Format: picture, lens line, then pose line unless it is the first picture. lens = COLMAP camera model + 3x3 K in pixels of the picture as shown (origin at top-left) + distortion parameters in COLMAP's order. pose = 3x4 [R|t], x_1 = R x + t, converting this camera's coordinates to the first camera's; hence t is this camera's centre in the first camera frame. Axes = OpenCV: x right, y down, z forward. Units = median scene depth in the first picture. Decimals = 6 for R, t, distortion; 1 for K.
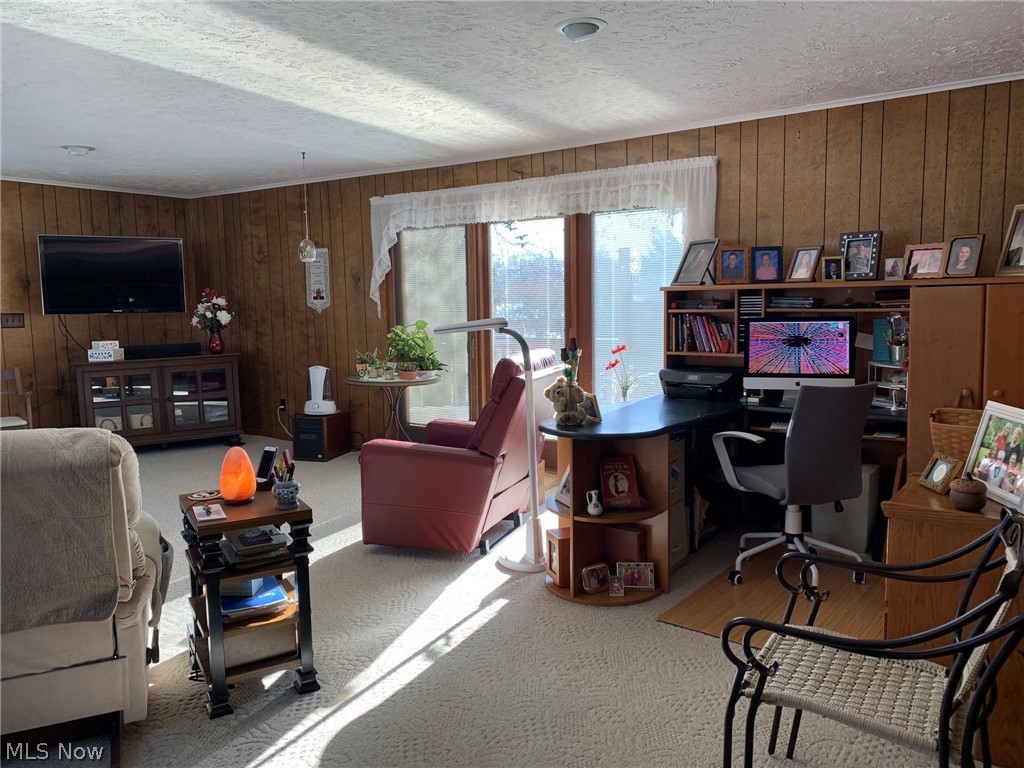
lens RADIAL K [[797.9, 0, 508.5], [0, 797.9, 370.0], [0, 0, 1]] dist [0.037449, -0.014992]
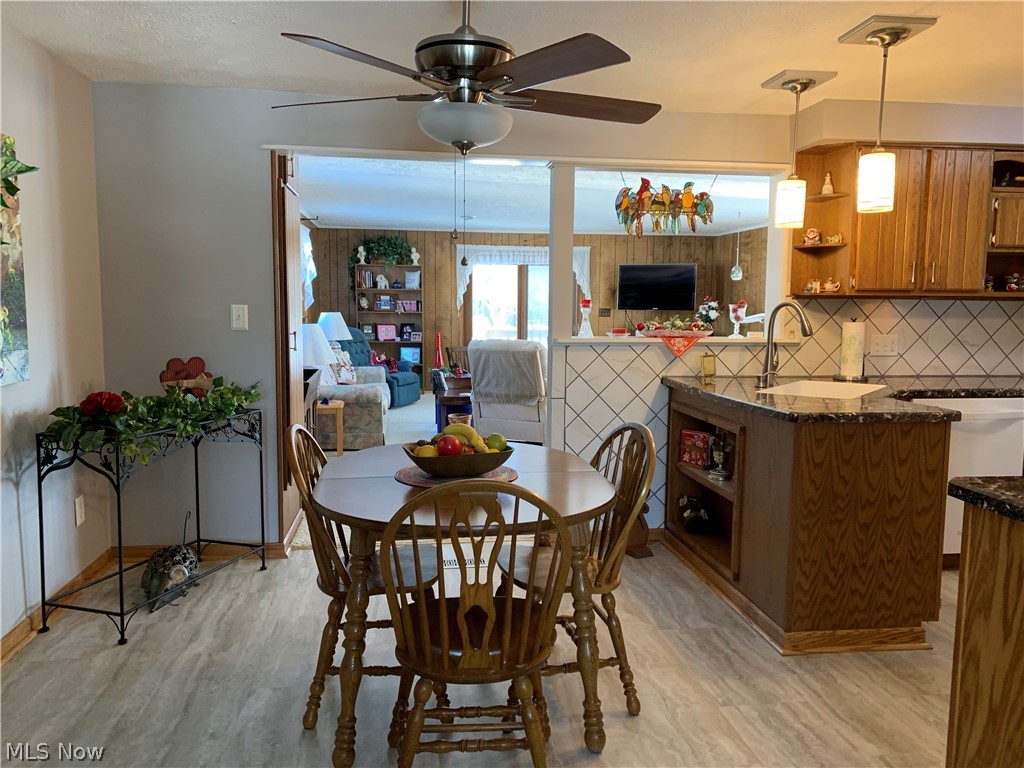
lens RADIAL K [[785.2, 0, 512.9], [0, 785.2, 377.5], [0, 0, 1]] dist [0.041971, -0.027360]
pose [[0.699733, 0.090785, -0.708613, 0.482448], [-0.090583, 0.995162, 0.038049, 0.034546], [0.708638, 0.037565, 0.704571, -0.360188]]
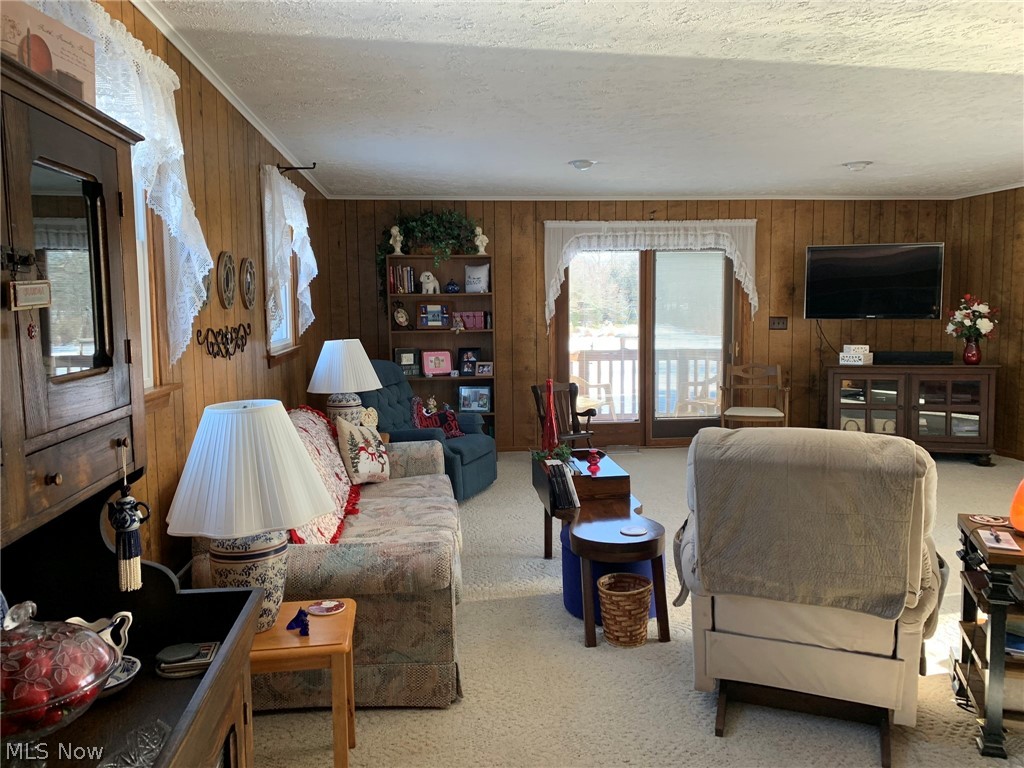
lens RADIAL K [[797.9, 0, 508.5], [0, 797.9, 370.0], [0, 0, 1]] dist [0.037449, -0.014992]
pose [[0.663722, 0.073404, -0.744369, -0.024205], [-0.074685, 0.996703, 0.031694, -0.003392], [0.744242, 0.034557, 0.667016, -0.027250]]
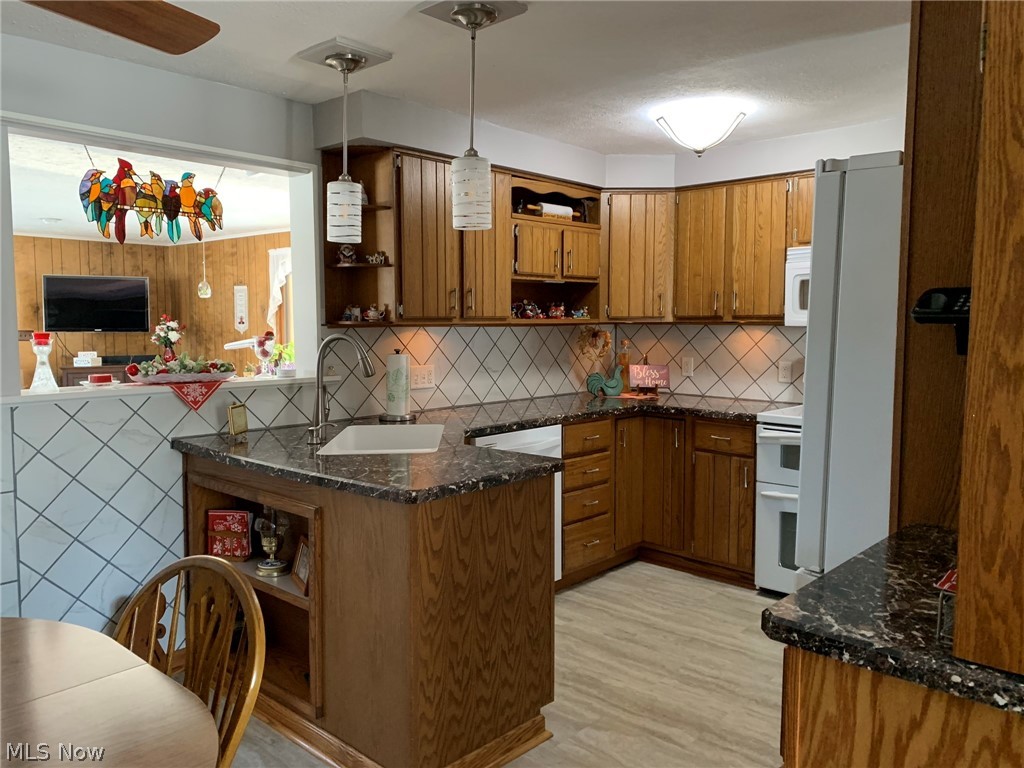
lens RADIAL K [[796.7, 0, 525.1], [0, 796.7, 376.8], [0, 0, 1]] dist [0.047686, -0.063775]
pose [[0.994043, 0.025196, -0.106036, 0.387658], [-0.027964, 0.999304, -0.024697, 0.019904], [0.105340, 0.027515, 0.994056, -0.283126]]
